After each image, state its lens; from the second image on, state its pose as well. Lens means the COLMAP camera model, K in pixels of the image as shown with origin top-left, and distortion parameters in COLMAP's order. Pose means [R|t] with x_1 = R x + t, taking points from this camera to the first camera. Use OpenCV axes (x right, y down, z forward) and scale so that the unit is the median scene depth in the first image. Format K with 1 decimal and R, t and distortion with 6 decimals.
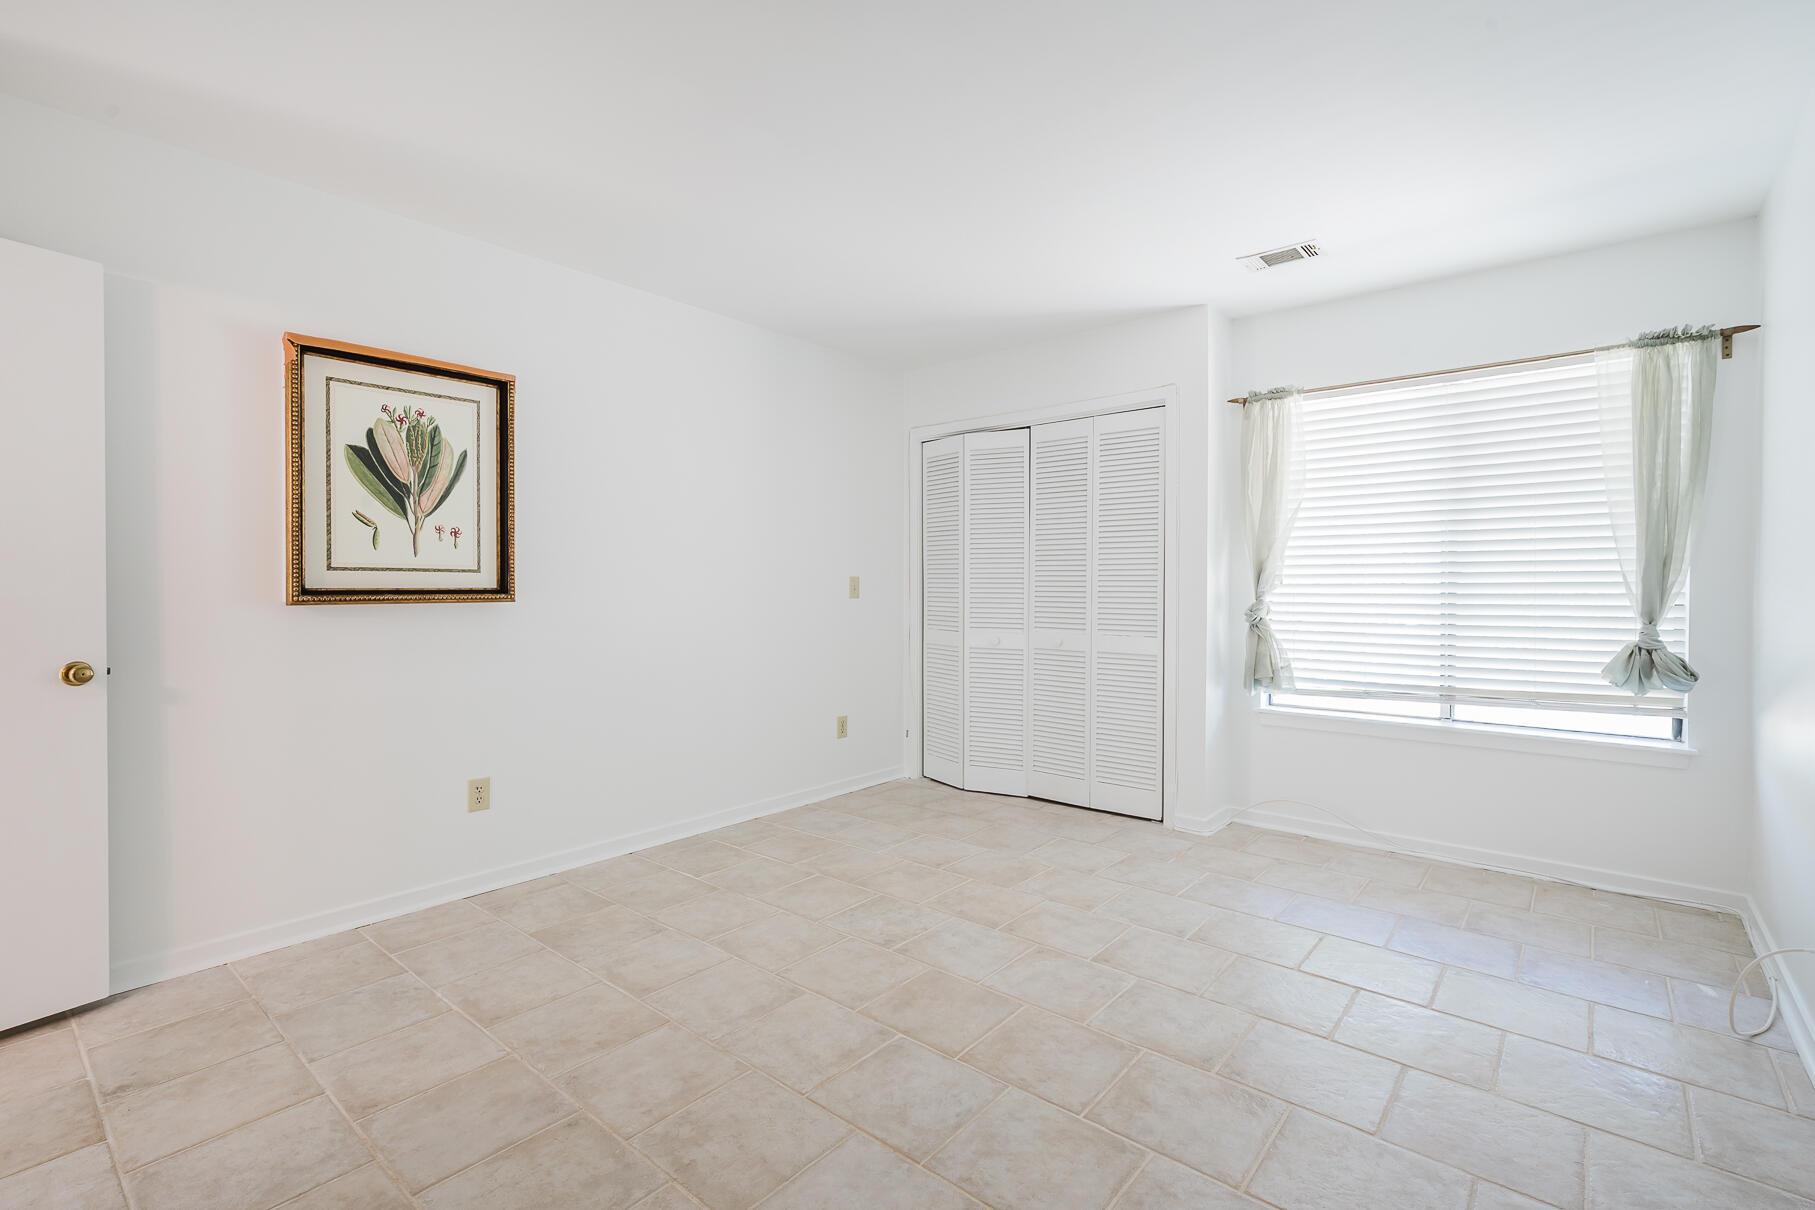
lens RADIAL K [[808.1, 0, 914.6], [0, 808.1, 596.0], [0, 0, 1]] dist [0.000522, 0.000315]
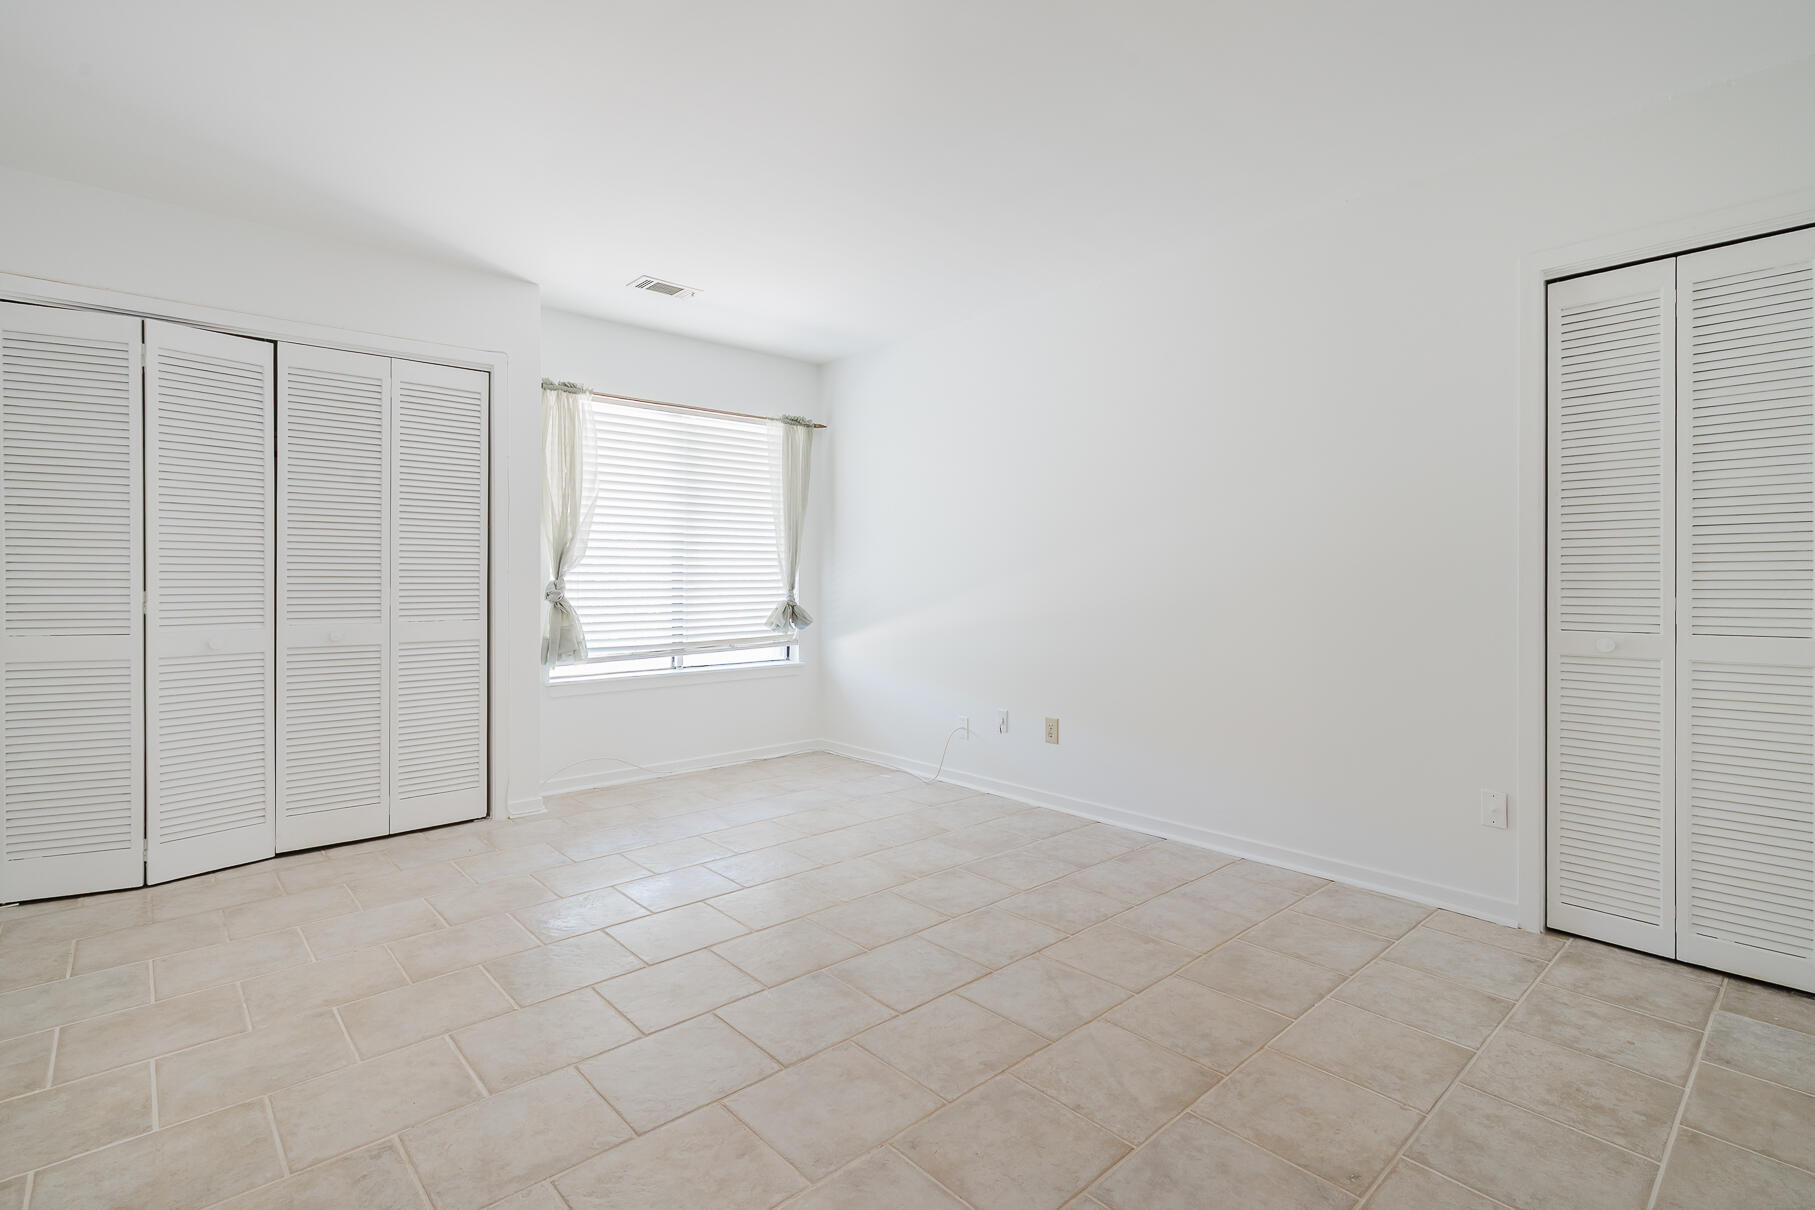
lens RADIAL K [[850.5, 0, 908.2], [0, 850.5, 582.4], [0, 0, 1]] dist [-0.000586, -0.000679]
pose [[0.147127, -0.006596, 0.989096, -0.761218], [0.012306, 0.999913, 0.004838, 0.012280], [-0.989041, 0.011460, 0.147195, 0.480959]]
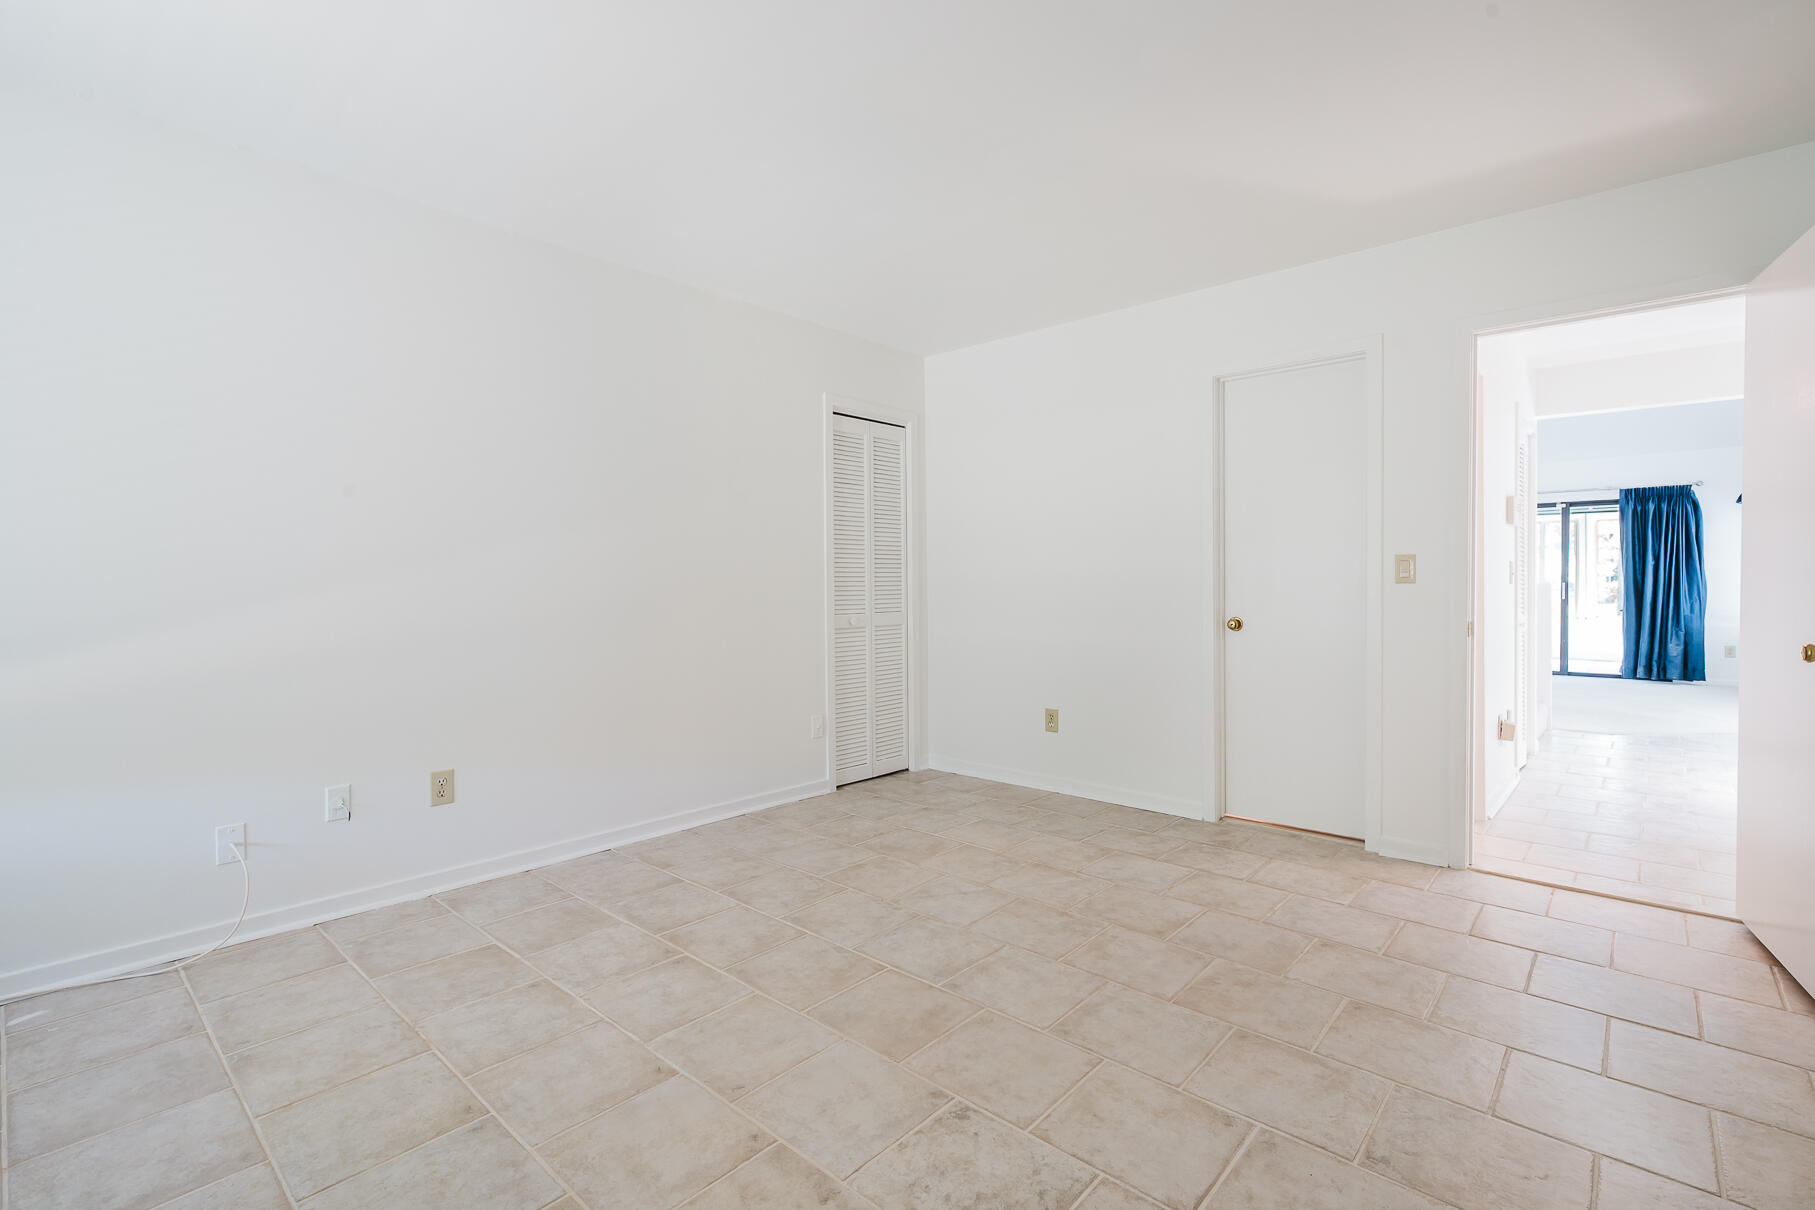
lens RADIAL K [[850.5, 0, 908.2], [0, 850.5, 582.4], [0, 0, 1]] dist [-0.000586, -0.000679]
pose [[-0.999519, 0.002349, 0.030936, -0.010223], [0.002657, 0.999947, 0.009906, 0.002976], [-0.030912, 0.009983, -0.999472, 1.424108]]
